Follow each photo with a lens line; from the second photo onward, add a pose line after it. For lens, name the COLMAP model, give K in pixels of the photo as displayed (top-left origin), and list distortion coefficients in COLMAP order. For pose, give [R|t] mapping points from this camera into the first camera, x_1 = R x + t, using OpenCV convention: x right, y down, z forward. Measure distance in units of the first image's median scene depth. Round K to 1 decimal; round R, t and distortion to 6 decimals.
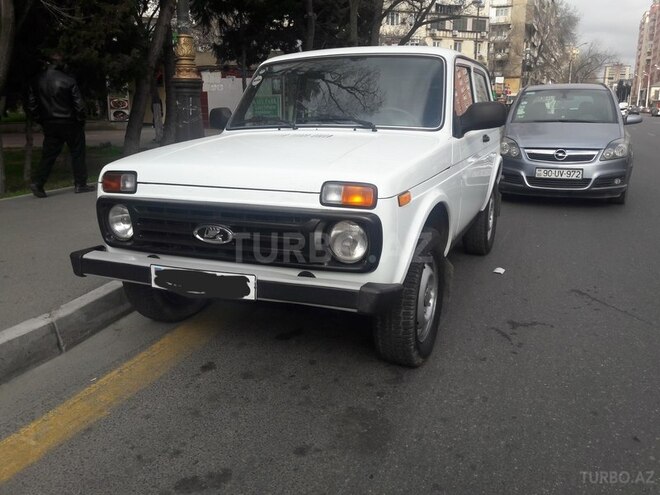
lens RADIAL K [[556.5, 0, 330.0], [0, 556.5, 247.5], [0, 0, 1]] dist [-0.010111, -0.003837]
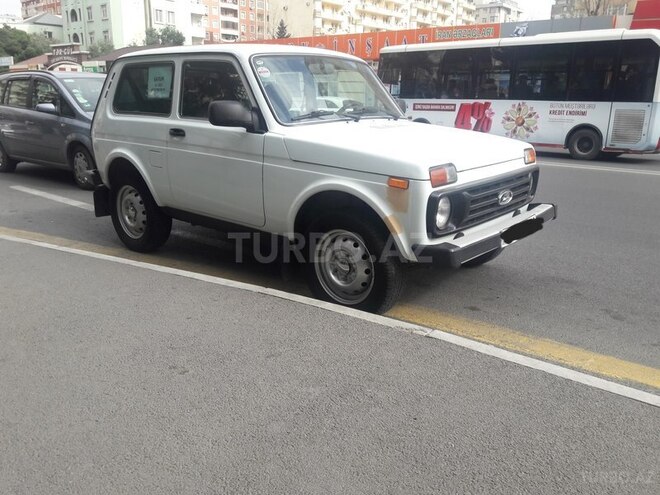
lens RADIAL K [[556.5, 0, 330.0], [0, 556.5, 247.5], [0, 0, 1]] dist [-0.010111, -0.003837]
pose [[0.264518, -0.237339, 0.934719, -1.639583], [0.227134, 0.957310, 0.178797, -0.250481], [-0.937251, 0.165012, 0.307134, 0.988517]]
